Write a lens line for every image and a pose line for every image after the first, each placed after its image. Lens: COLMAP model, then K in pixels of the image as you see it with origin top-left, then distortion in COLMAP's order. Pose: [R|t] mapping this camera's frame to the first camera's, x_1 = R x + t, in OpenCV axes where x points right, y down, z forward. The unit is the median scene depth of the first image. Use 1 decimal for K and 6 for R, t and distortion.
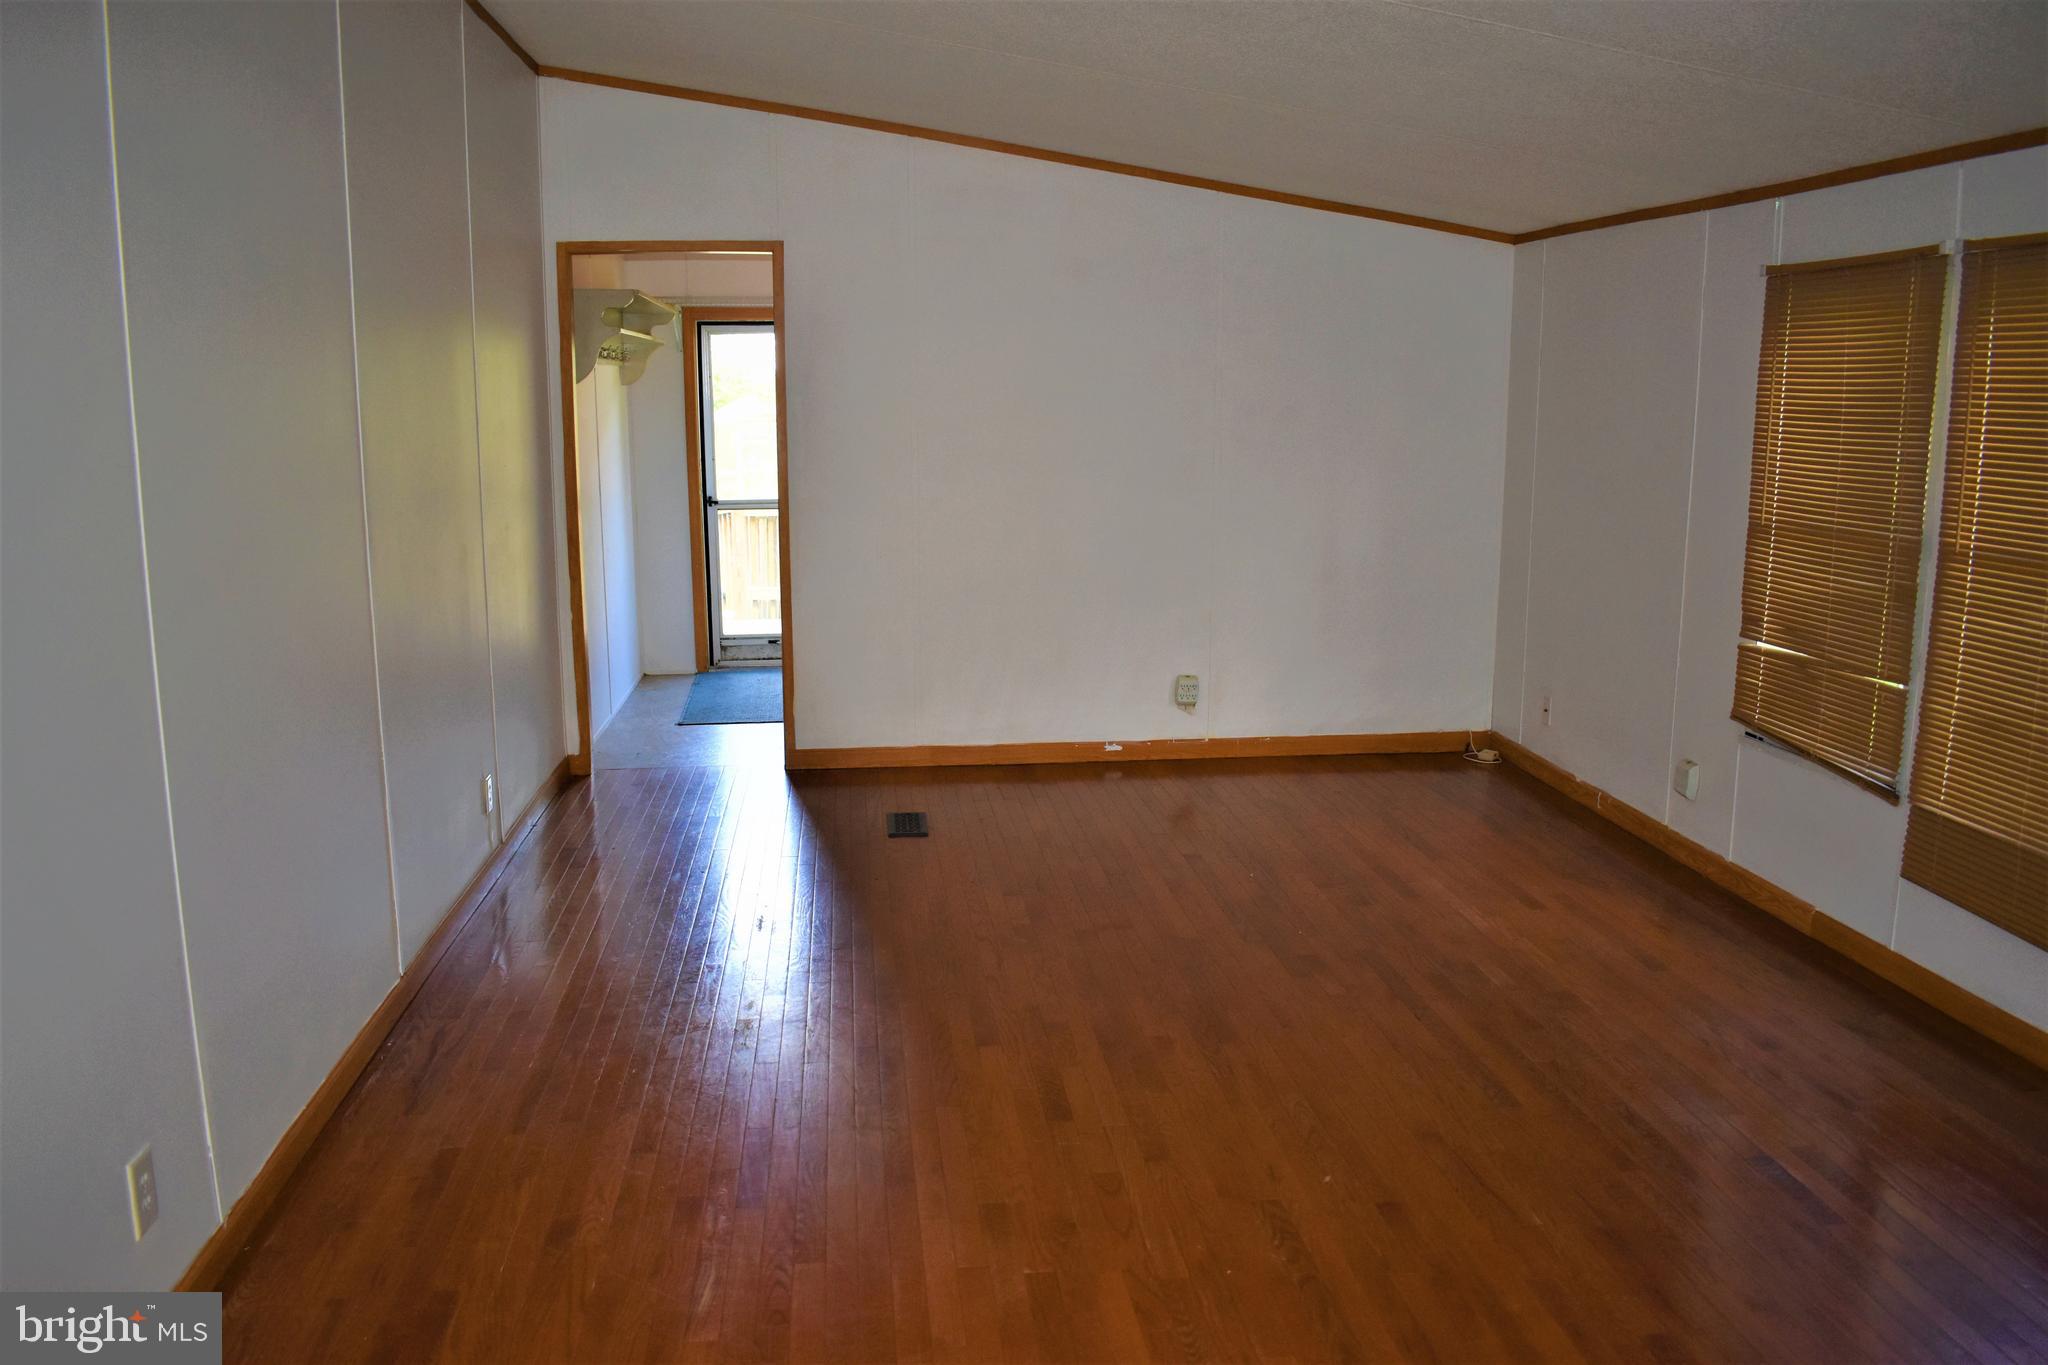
lens RADIAL K [[1600.6, 0, 1013.0], [0, 1600.6, 676.3], [0, 0, 1]] dist [-0.097161, 0.013767]
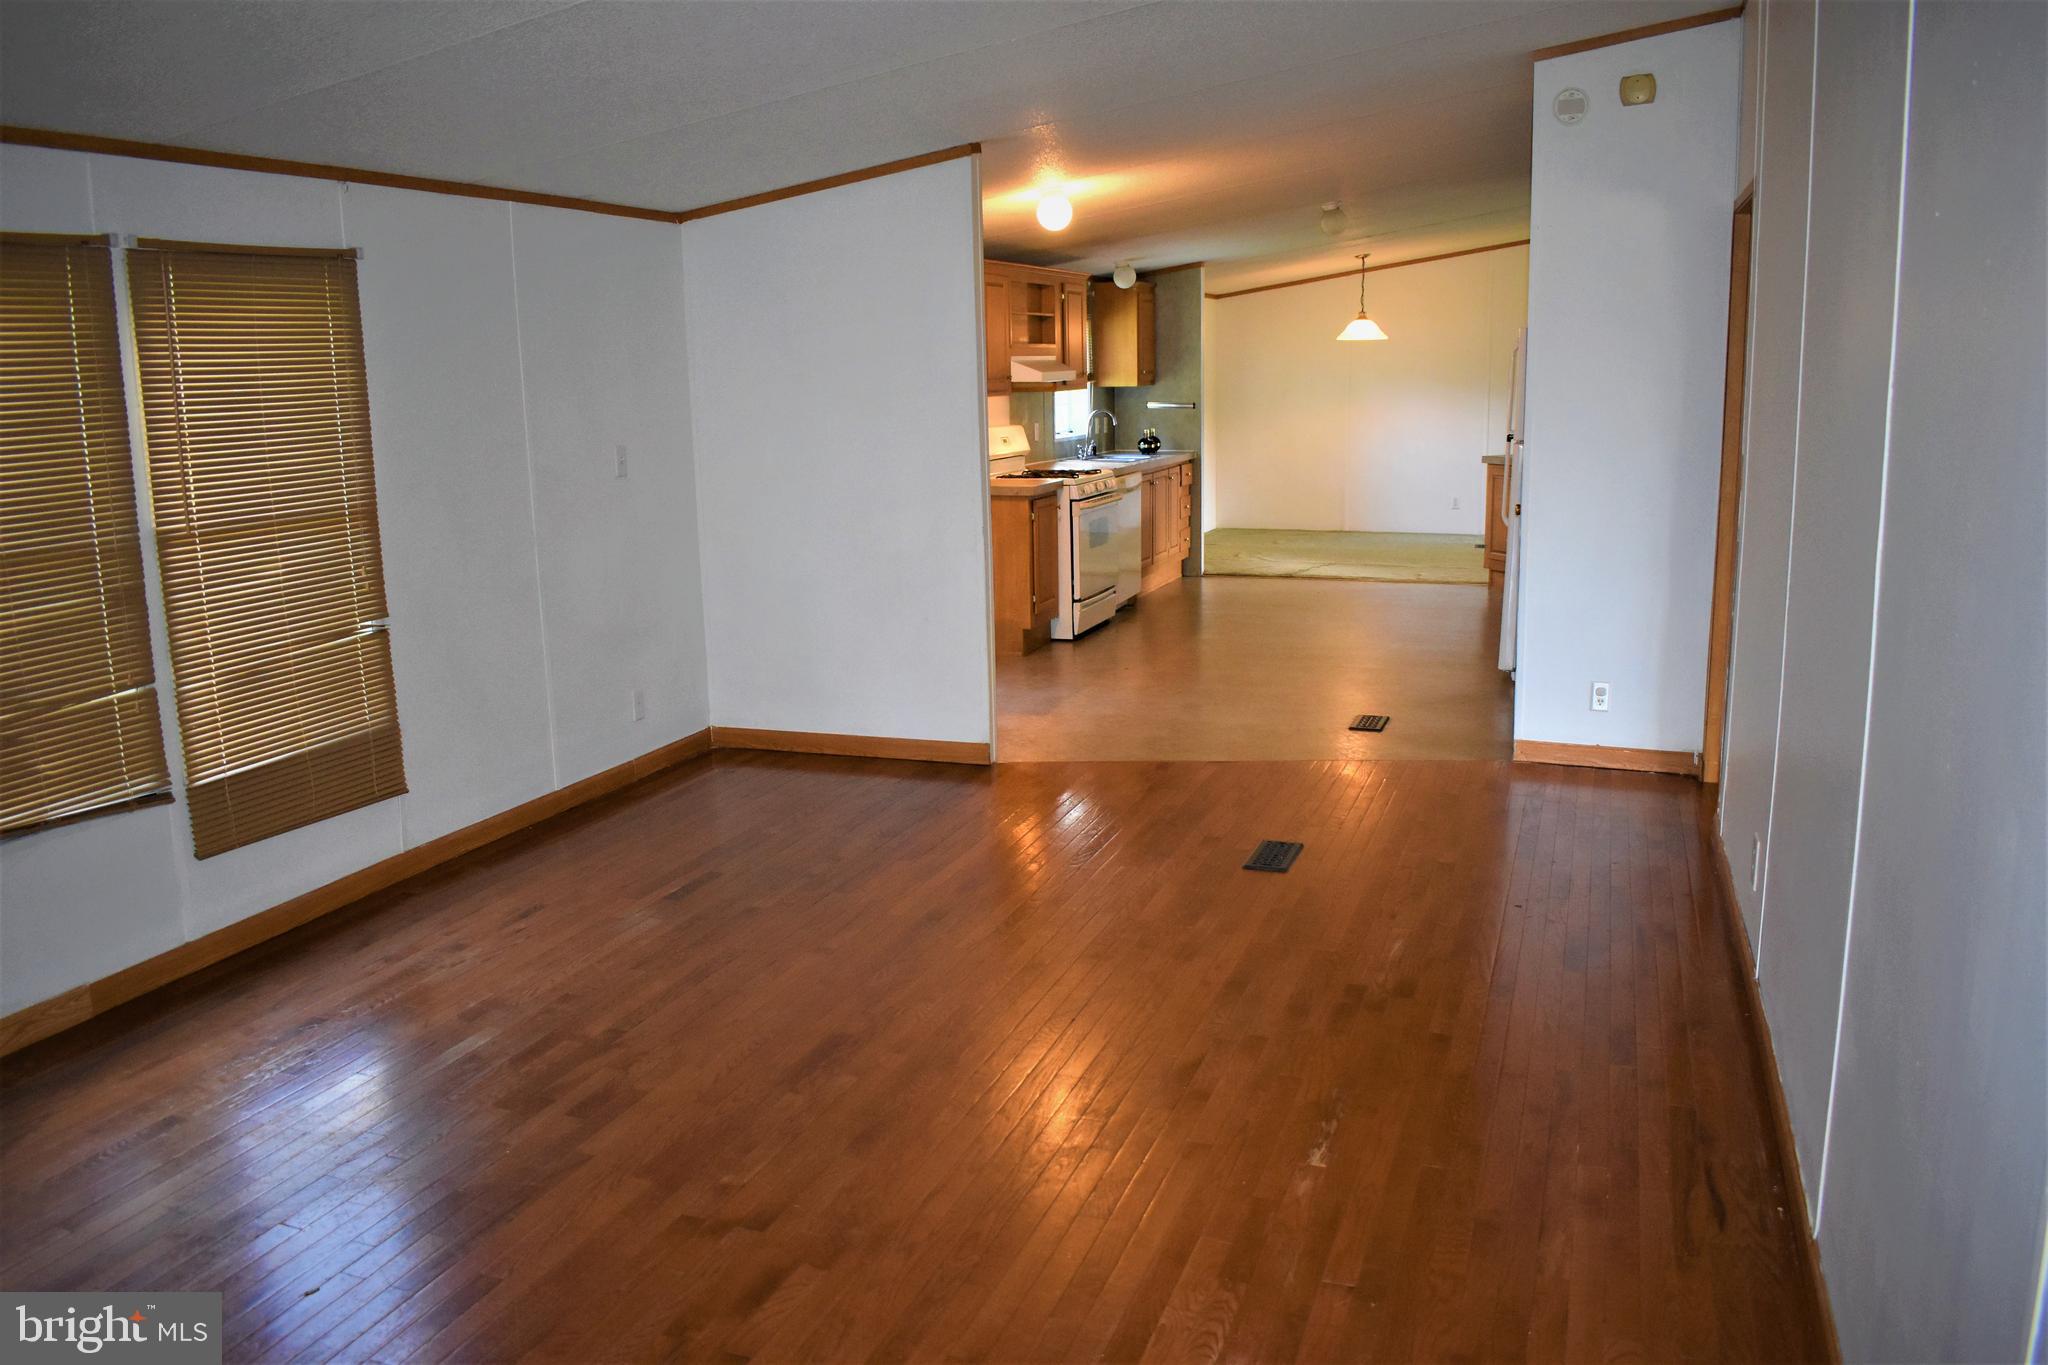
lens RADIAL K [[1600.6, 0, 1027.7], [0, 1600.6, 686.0], [0, 0, 1]] dist [-0.097161, 0.013767]
pose [[-0.899432, -0.068212, 0.431704, -0.205342], [0.095843, 0.932921, 0.347091, -0.164632], [-0.426422, 0.353560, -0.832562, 0.925844]]
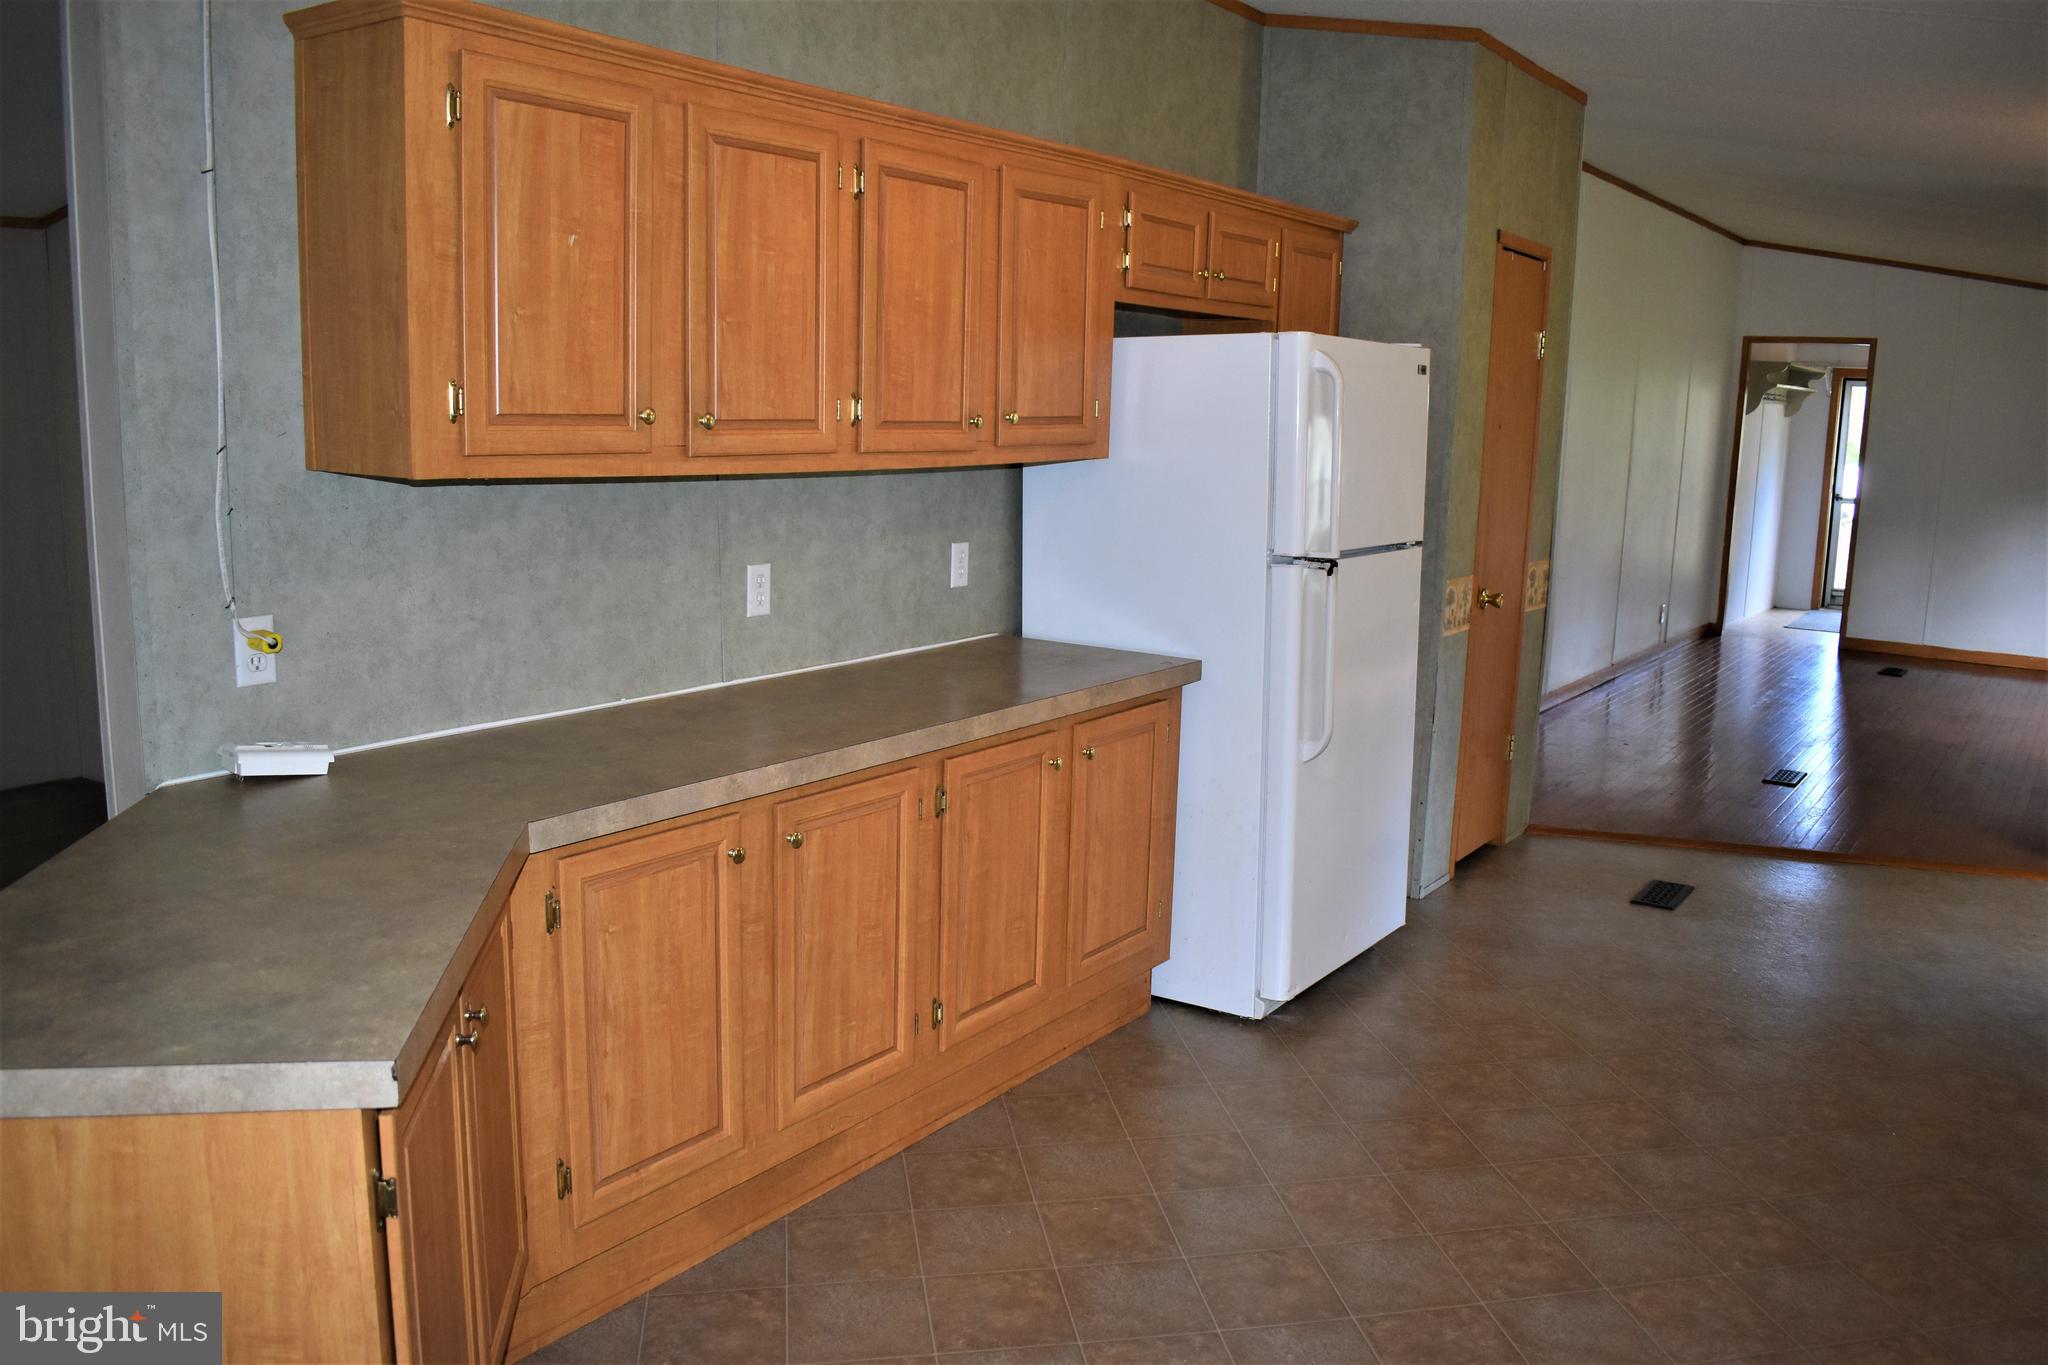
lens RADIAL K [[1600.6, 0, 1024.4], [0, 1600.6, 691.3], [0, 0, 1]] dist [-0.097161, 0.013767]
pose [[0.744821, 0.141231, -0.652147, 0.313042], [-0.144749, 0.988269, 0.048703, 0.154630], [0.651375, 0.058122, 0.756526, -0.842341]]
